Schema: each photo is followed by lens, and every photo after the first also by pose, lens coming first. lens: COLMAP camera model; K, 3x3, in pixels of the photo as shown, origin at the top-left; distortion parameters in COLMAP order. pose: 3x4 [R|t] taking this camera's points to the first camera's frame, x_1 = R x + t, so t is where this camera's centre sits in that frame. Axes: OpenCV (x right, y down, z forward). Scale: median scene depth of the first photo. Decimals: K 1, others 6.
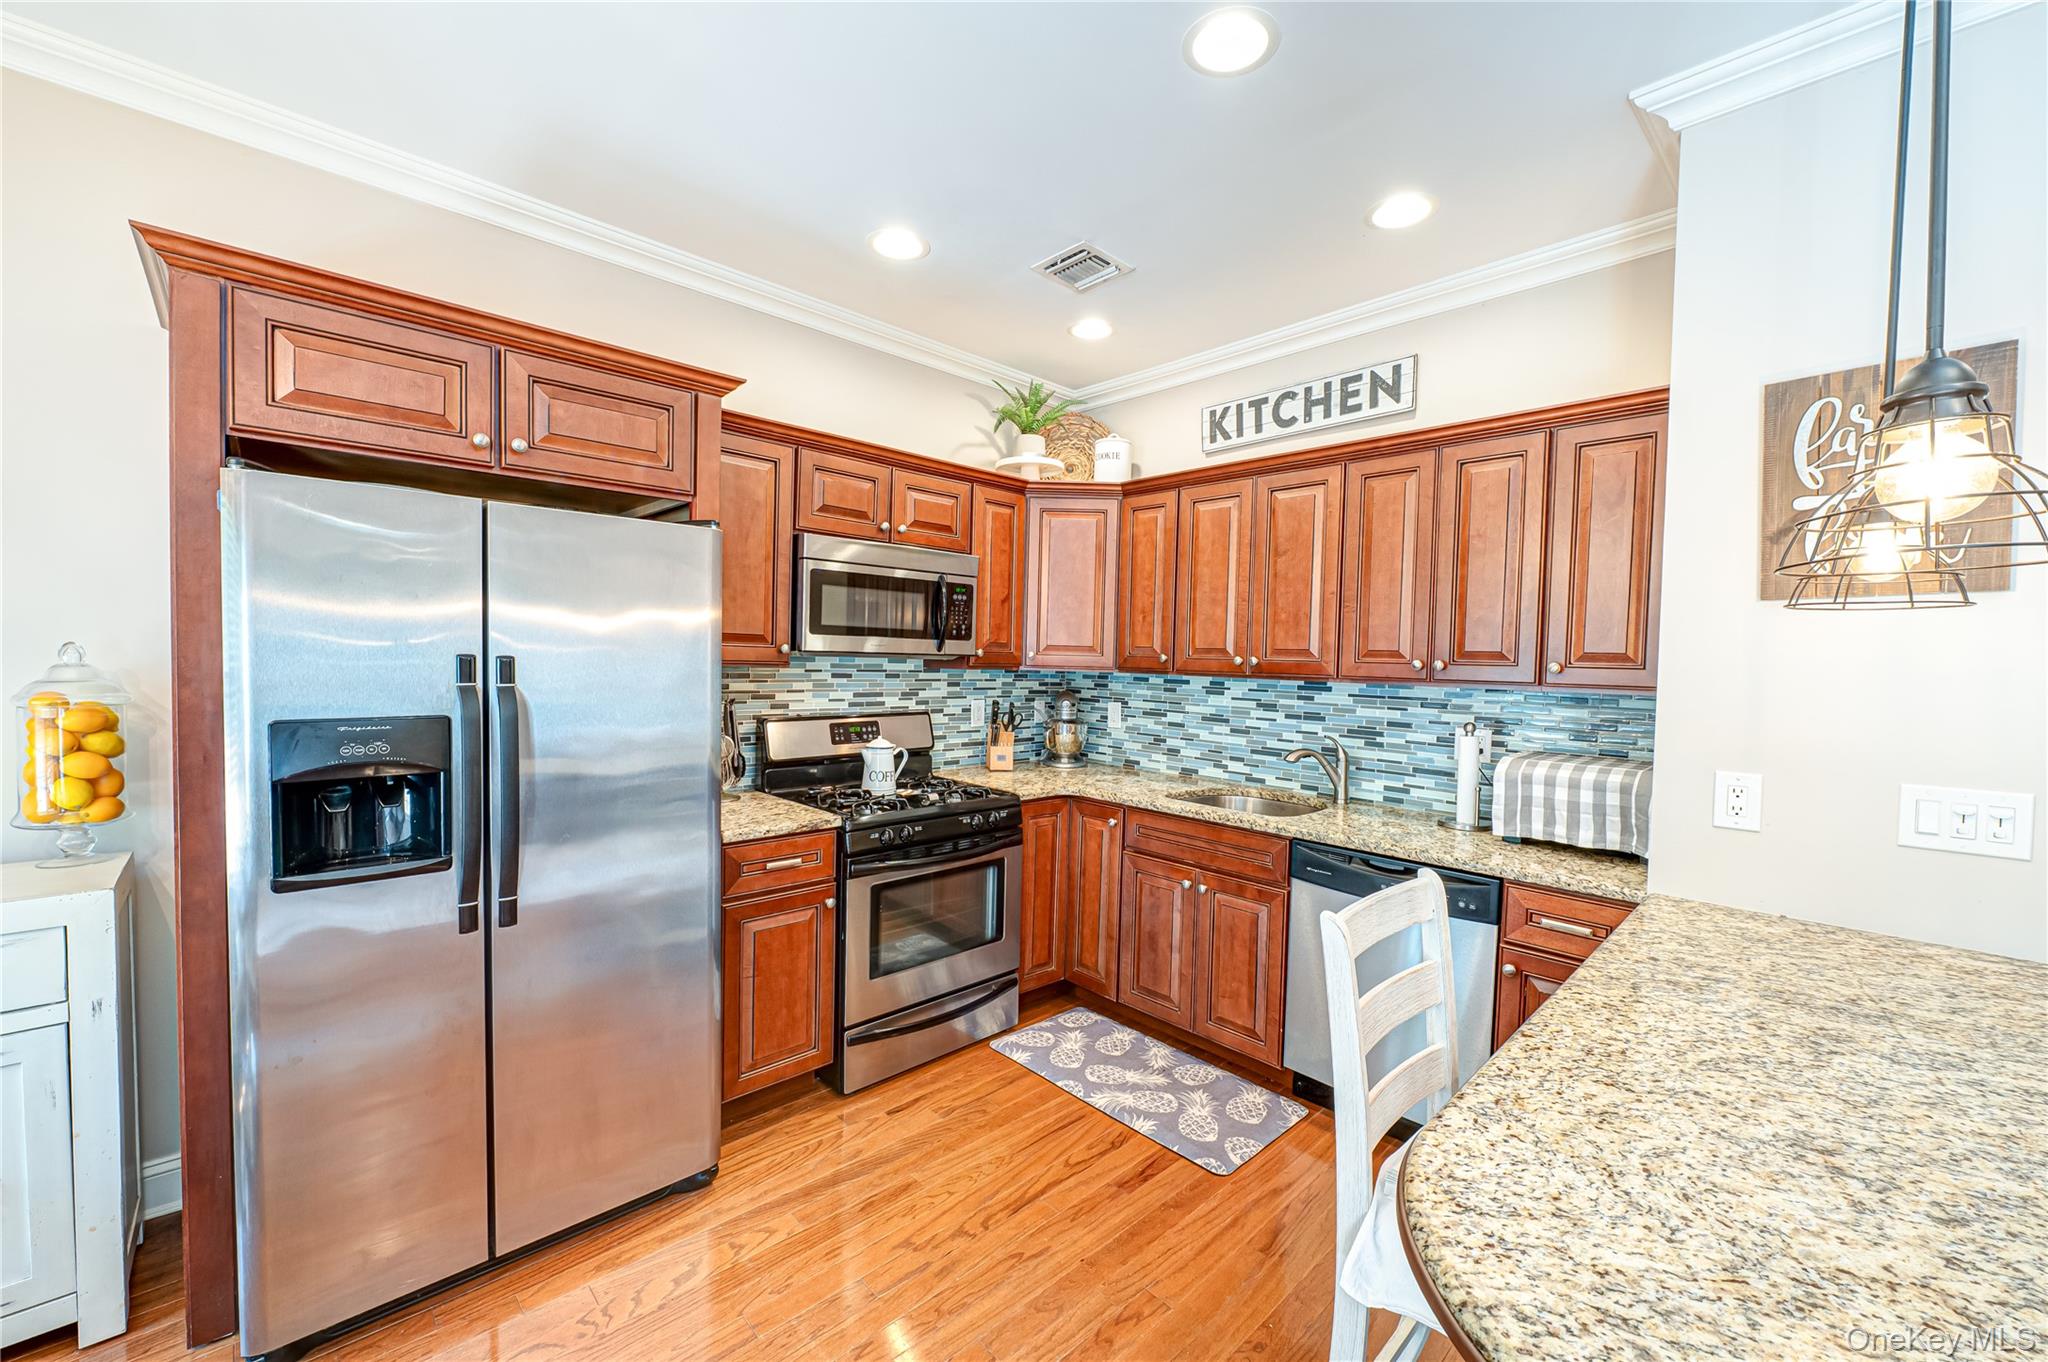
lens RADIAL K [[806.2, 0, 1025.3], [0, 806.2, 683.2], [0, 0, 1]] dist [-0.008868, 0.000040]
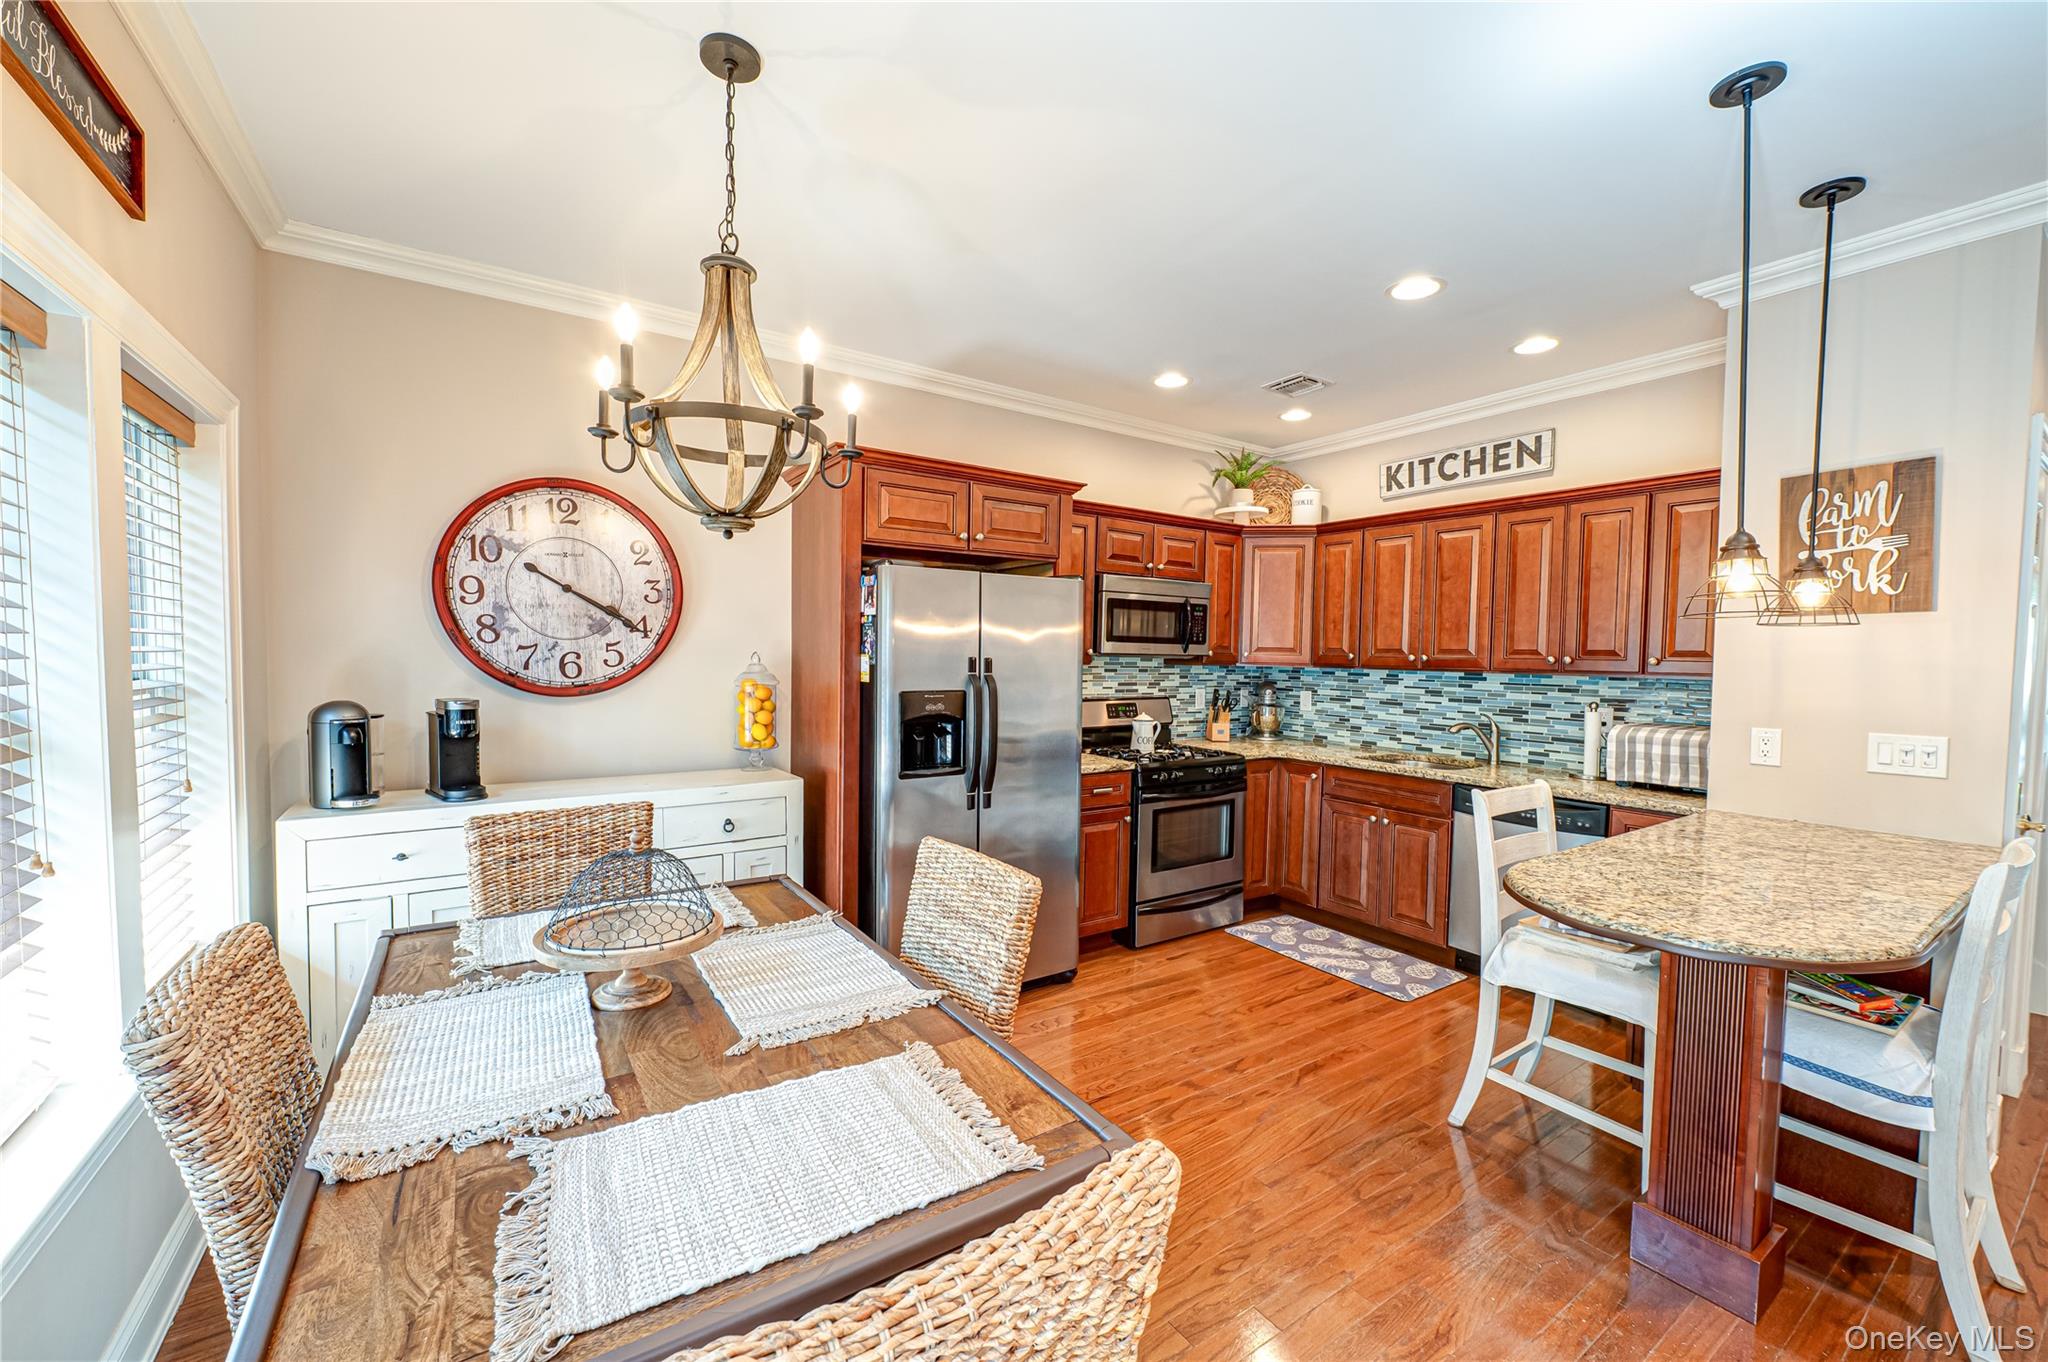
lens RADIAL K [[806.2, 0, 1023.3], [0, 806.2, 684.2], [0, 0, 1]] dist [-0.008868, 0.000040]
pose [[0.985460, -0.001038, -0.169906, -0.172097], [0.001402, 0.999997, 0.002025, 0.014594], [0.169904, -0.002233, 0.985458, -0.511844]]
